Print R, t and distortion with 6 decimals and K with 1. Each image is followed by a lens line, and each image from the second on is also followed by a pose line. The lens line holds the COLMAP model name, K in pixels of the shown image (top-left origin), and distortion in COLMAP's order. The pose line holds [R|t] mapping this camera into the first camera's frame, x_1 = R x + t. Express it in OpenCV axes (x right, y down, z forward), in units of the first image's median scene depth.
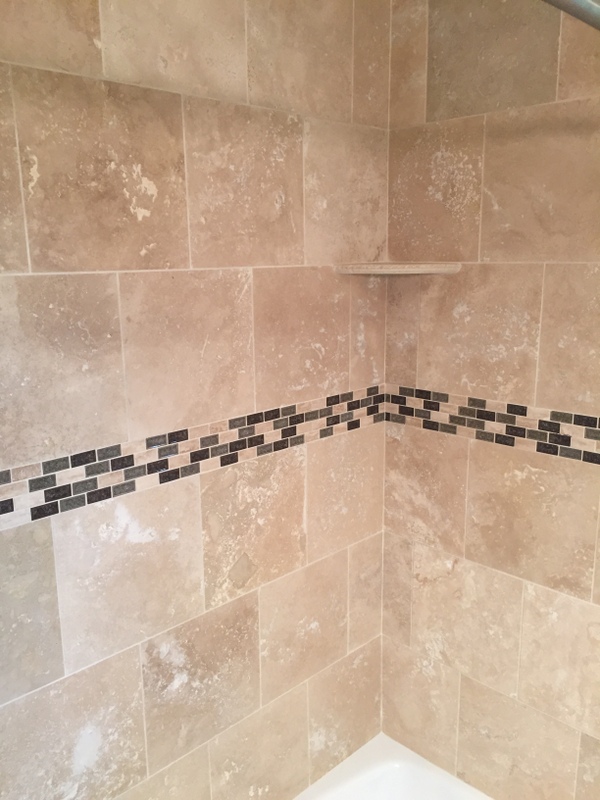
lens RADIAL K [[682.6, 0, 299.6], [0, 682.6, 403.7], [0, 0, 1]] dist [0.069736, -0.083491]
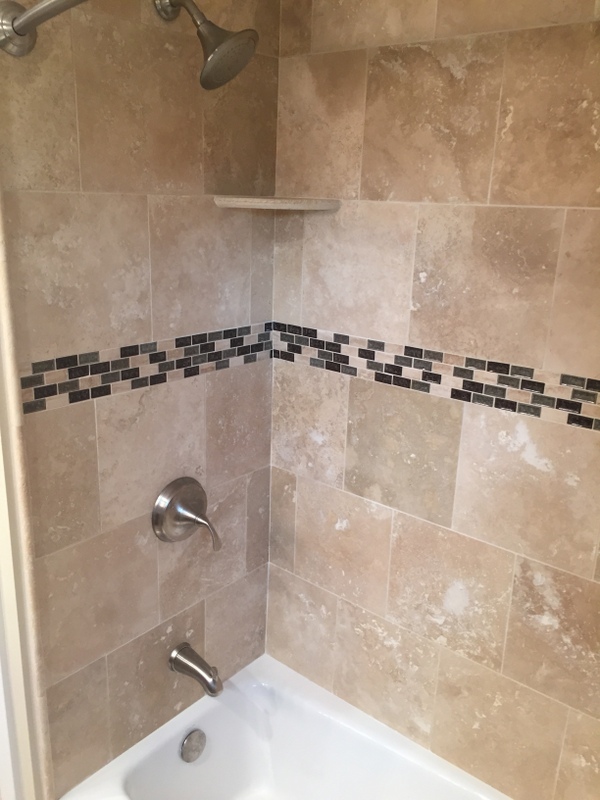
lens RADIAL K [[682.6, 0, 297.7], [0, 682.6, 402.9], [0, 0, 1]] dist [0.069736, -0.083491]
pose [[0.108318, 0.302826, -0.946870, 0.802149], [-0.249468, 0.930277, 0.268981, -0.097259], [0.962306, 0.207078, 0.176311, 0.485927]]
